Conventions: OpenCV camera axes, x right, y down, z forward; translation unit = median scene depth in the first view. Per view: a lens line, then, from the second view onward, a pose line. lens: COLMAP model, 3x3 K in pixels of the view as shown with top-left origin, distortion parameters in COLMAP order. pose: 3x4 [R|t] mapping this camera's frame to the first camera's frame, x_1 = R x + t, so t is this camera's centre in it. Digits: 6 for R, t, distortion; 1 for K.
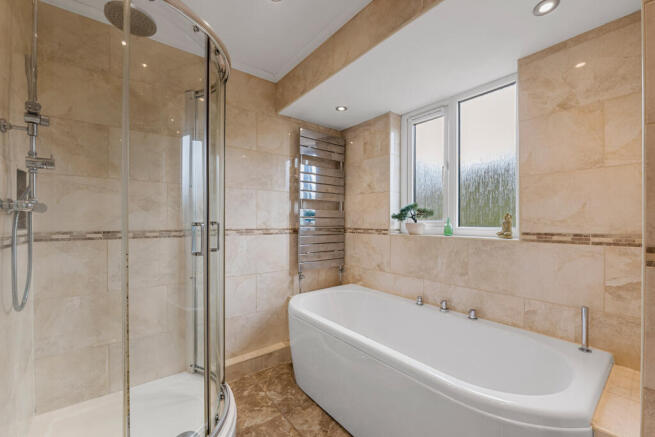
lens RADIAL K [[268.6, 0, 326.9], [0, 268.6, 221.0], [0, 0, 1]] dist [-0.010205, -0.000582]
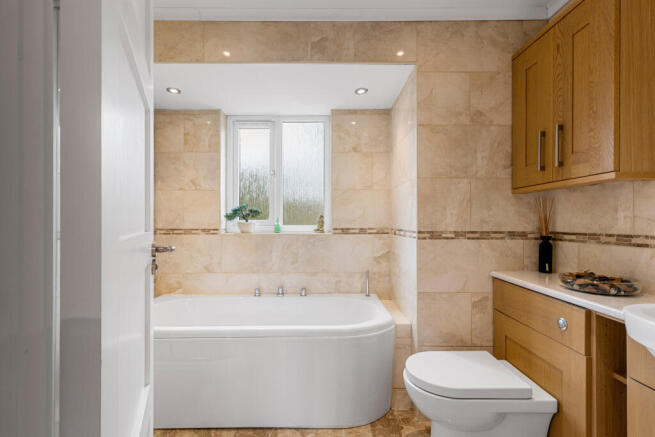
lens RADIAL K [[306.3, 0, 328.2], [0, 306.3, 219.8], [0, 0, 1]] dist [-0.001289, -0.000207]
pose [[0.602725, 0.005646, 0.797929, -0.488538], [0.000280, 0.999973, -0.007288, 0.006687], [-0.797949, 0.004616, 0.602707, 0.006324]]
